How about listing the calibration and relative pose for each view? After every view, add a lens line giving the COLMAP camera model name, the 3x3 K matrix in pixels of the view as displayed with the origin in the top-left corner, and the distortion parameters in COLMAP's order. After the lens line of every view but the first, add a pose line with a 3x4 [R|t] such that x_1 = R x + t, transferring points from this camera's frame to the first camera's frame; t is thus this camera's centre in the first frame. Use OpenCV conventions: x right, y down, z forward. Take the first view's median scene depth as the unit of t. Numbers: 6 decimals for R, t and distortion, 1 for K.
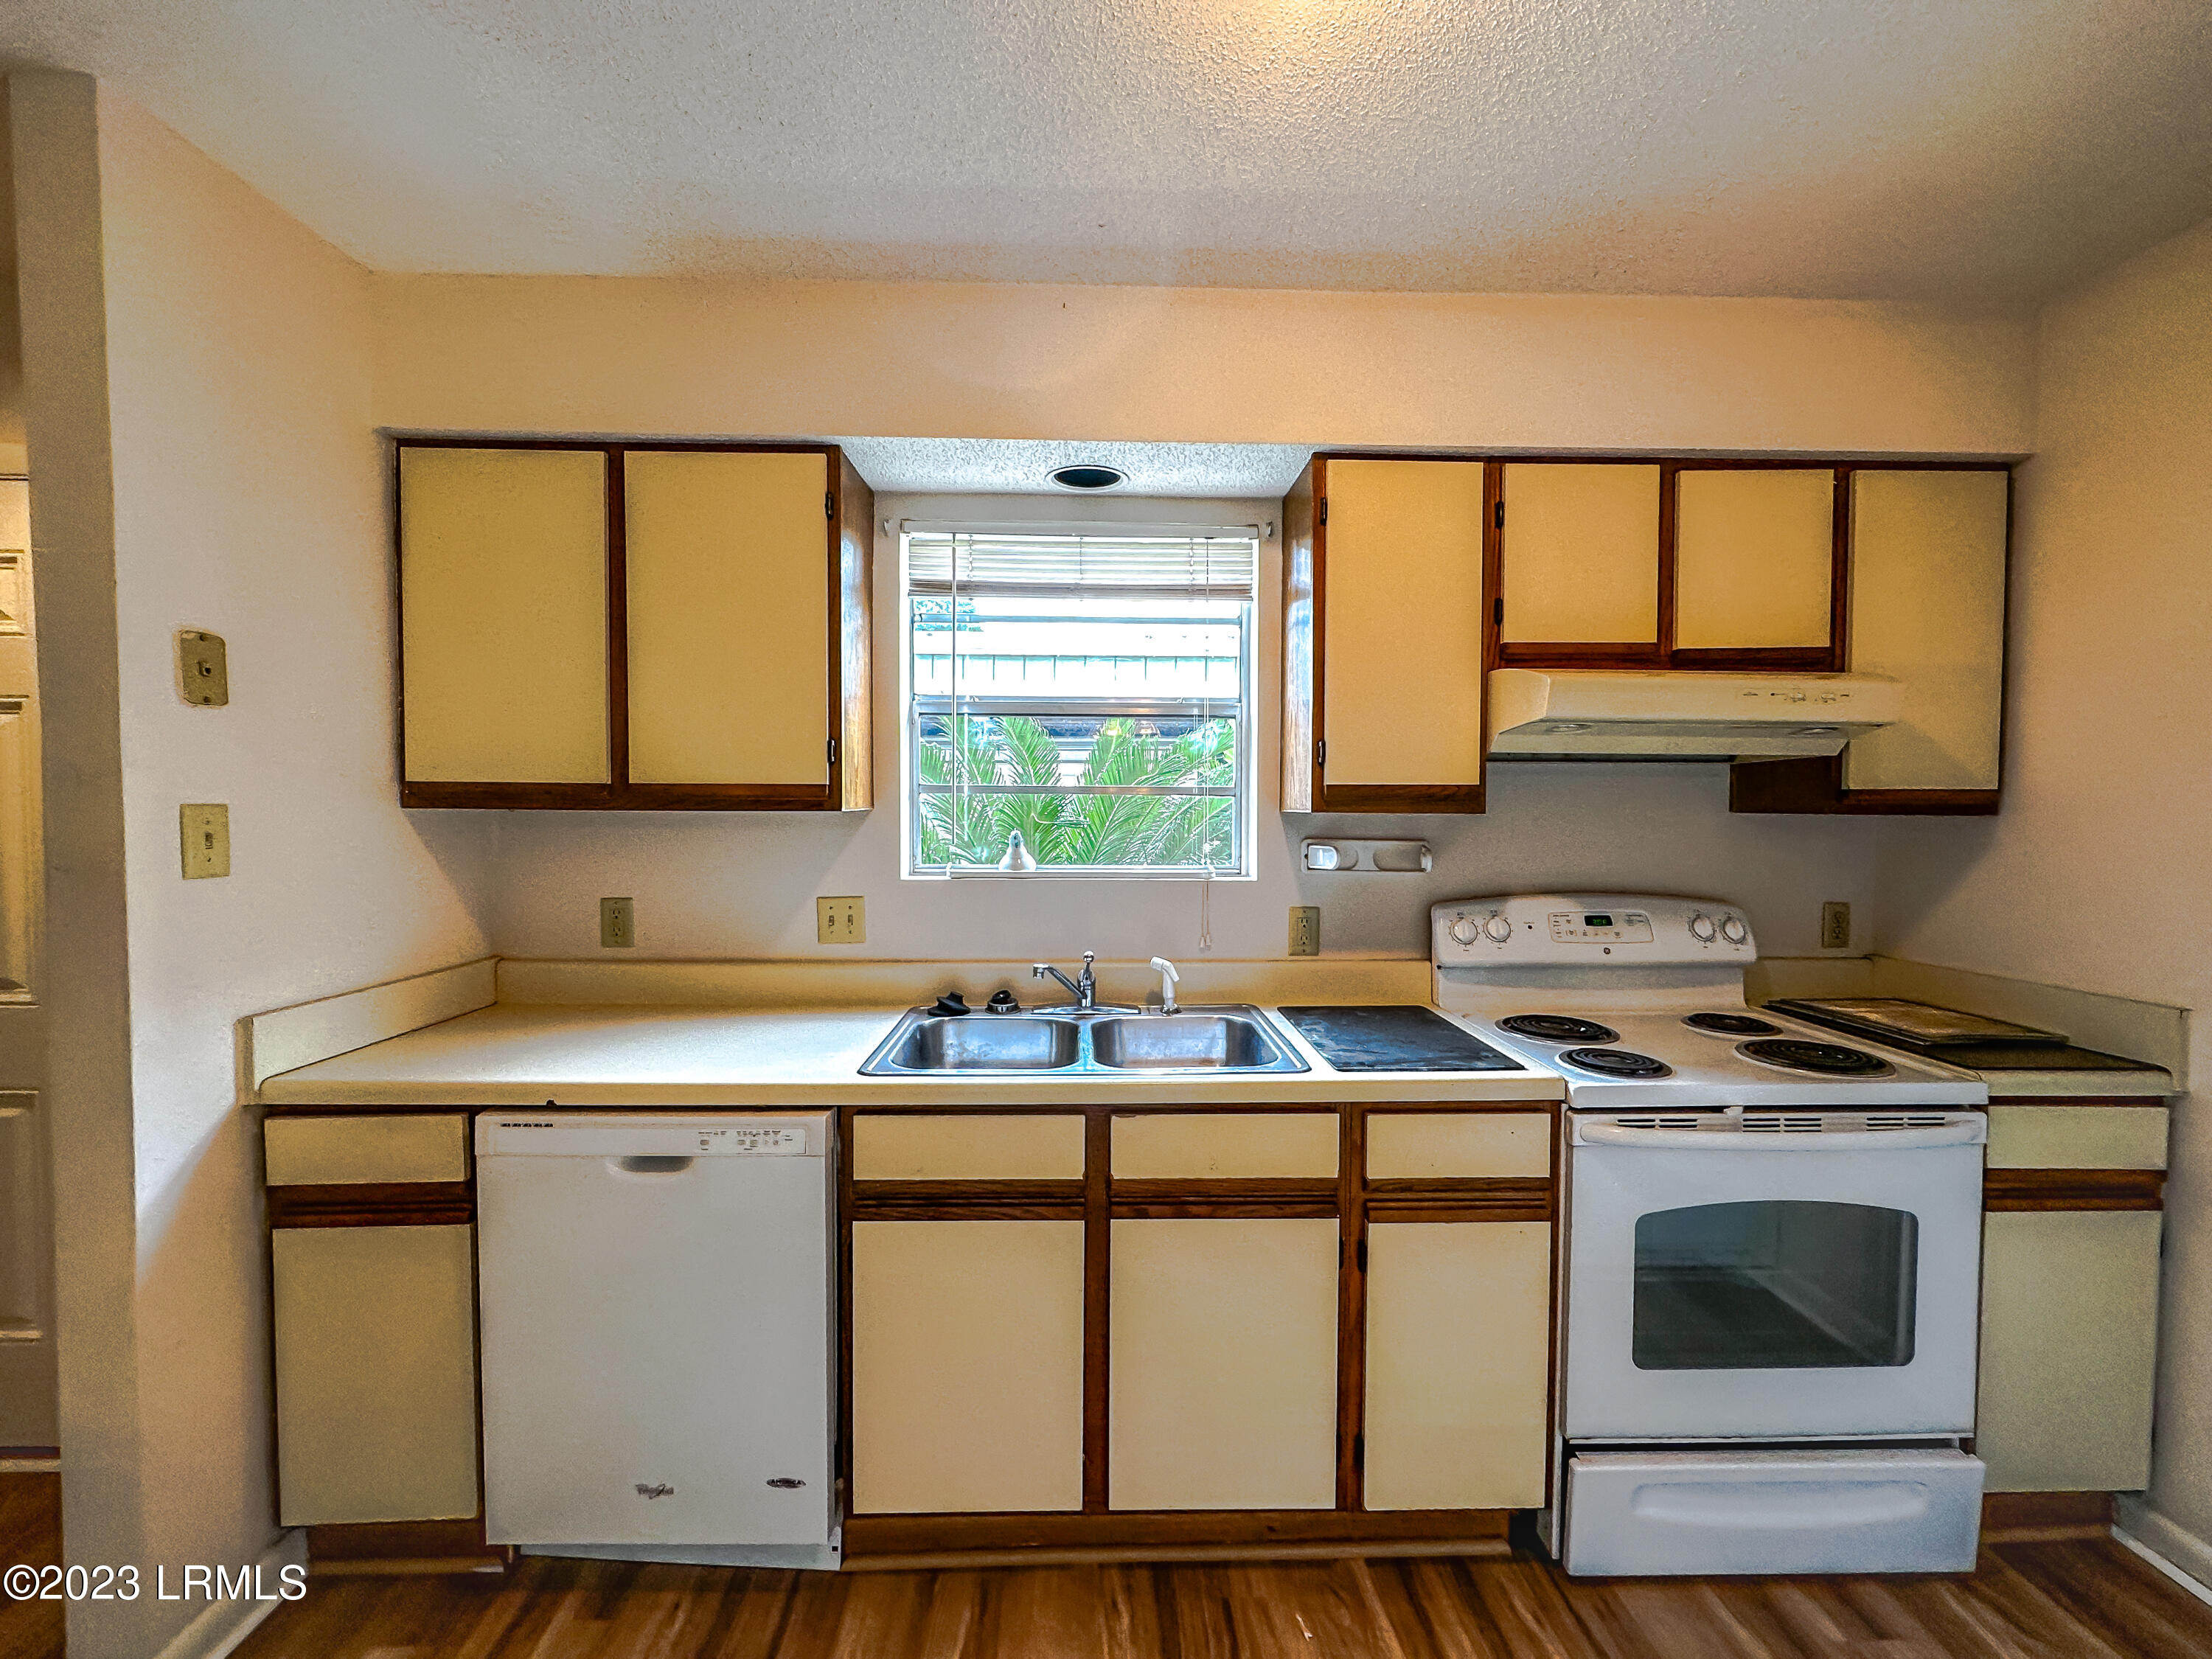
lens RADIAL K [[874.3, 0, 1109.5], [0, 874.3, 836.6], [0, 0, 1]] dist [-0.003499, -0.000303]
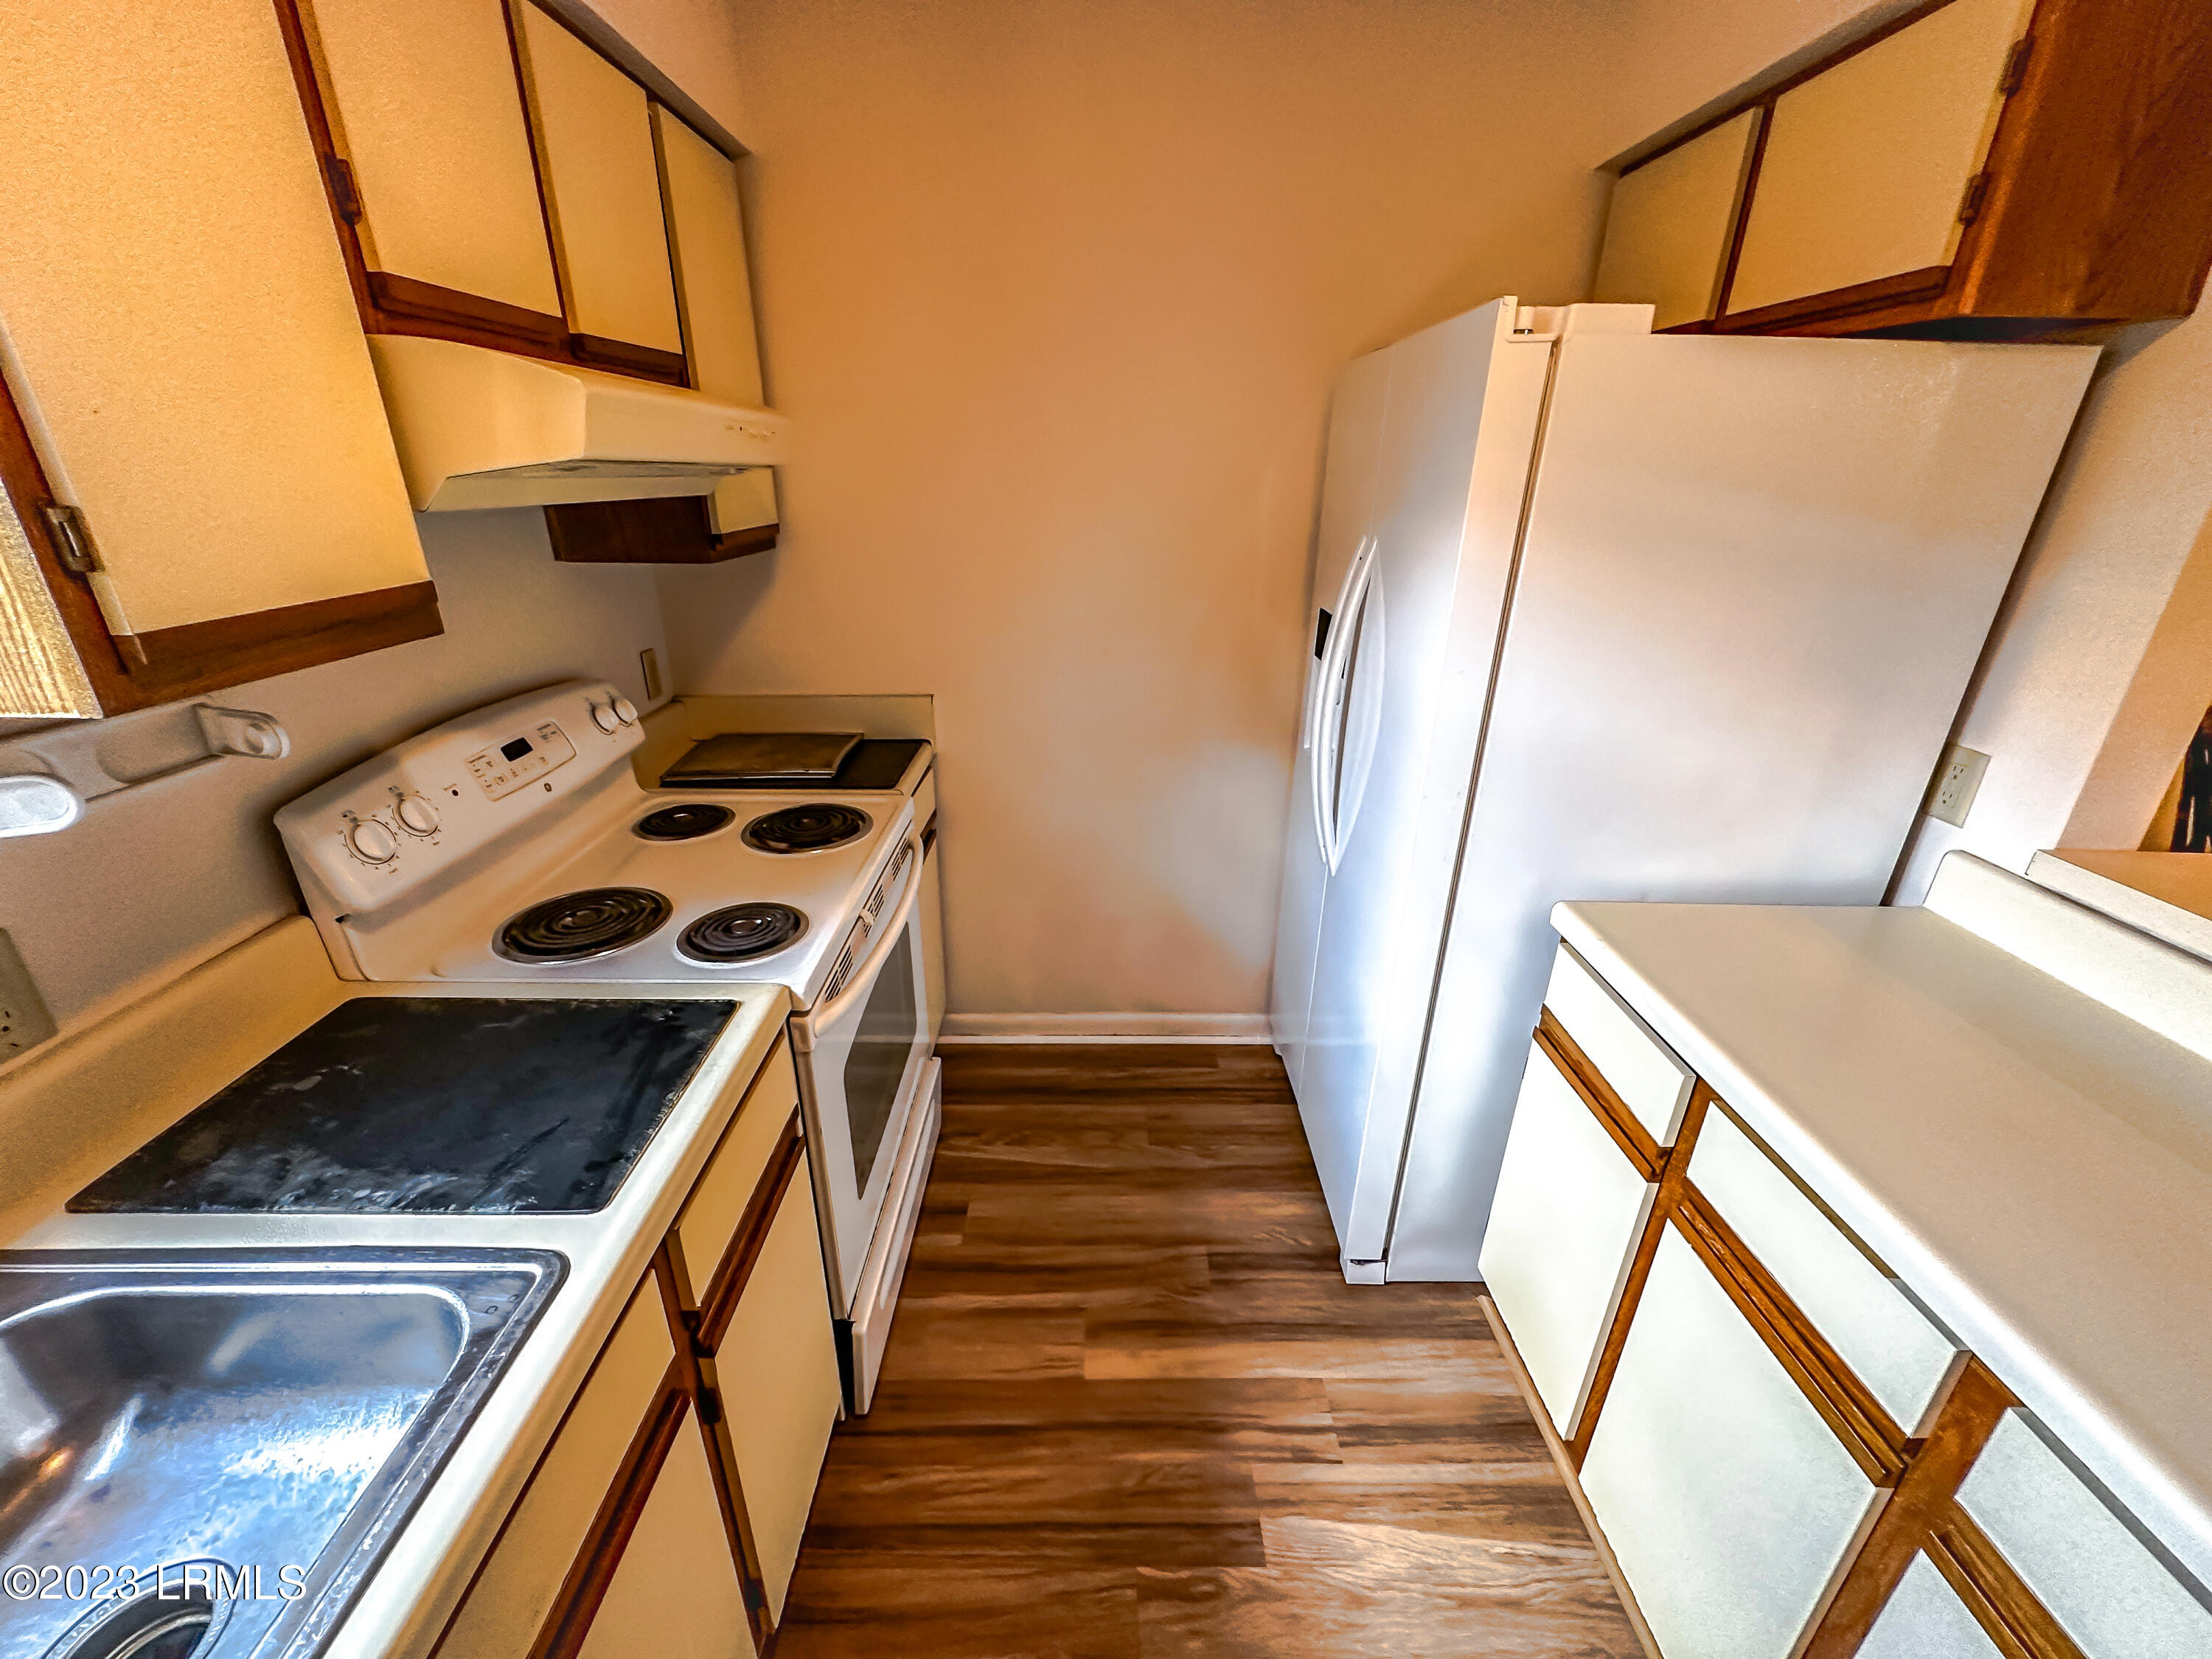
lens RADIAL K [[881.8, 0, 1106.0], [0, 881.8, 829.5], [0, 0, 1]] dist [-0.002128, 0.000601]
pose [[0.018272, -0.384944, 0.922759, -0.109773], [0.019471, 0.922875, 0.384607, -0.116552], [-0.999643, 0.010940, 0.024358, 0.585496]]
